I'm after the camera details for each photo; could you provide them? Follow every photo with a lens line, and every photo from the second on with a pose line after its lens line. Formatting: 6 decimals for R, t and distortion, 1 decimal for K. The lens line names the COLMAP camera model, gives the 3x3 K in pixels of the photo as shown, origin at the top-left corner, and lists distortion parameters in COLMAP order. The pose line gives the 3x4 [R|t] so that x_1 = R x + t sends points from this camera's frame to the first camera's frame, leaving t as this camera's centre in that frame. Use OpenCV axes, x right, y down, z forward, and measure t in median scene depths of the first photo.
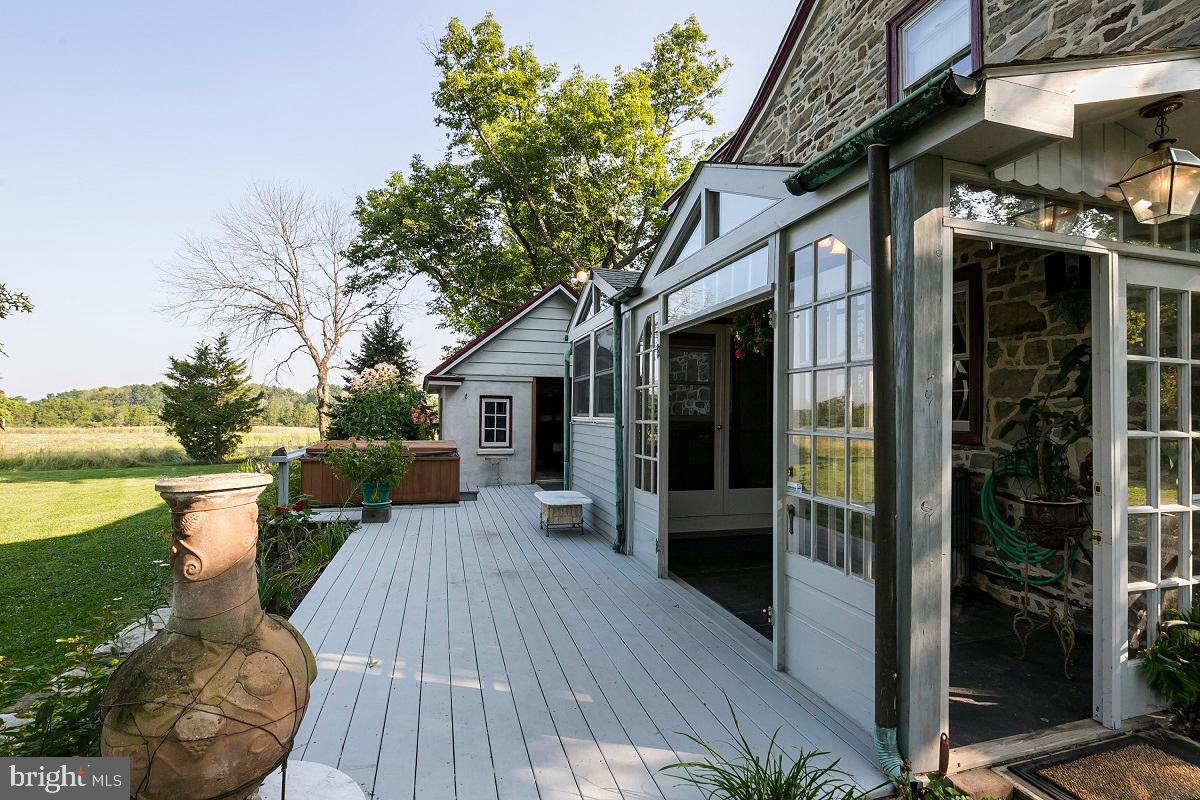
lens RADIAL K [[546.3, 0, 597.3], [0, 546.3, 404.8], [0, 0, 1]] dist [-0.011919, 0.000923]
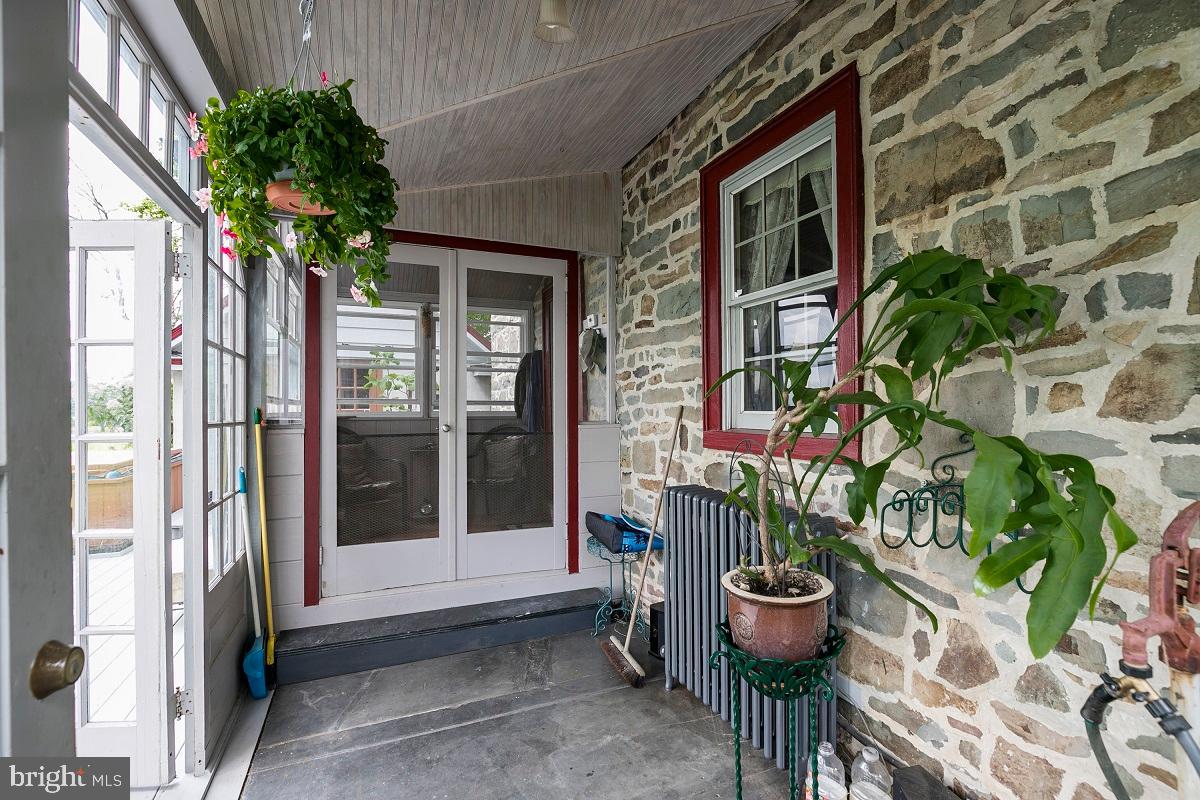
lens RADIAL K [[546.3, 0, 597.3], [0, 546.3, 404.8], [0, 0, 1]] dist [-0.011919, 0.000923]
pose [[0.992253, -0.010687, 0.123774, 0.450984], [0.009182, 0.999877, 0.012722, 0.016751], [-0.123895, -0.011487, 0.992229, 0.600139]]
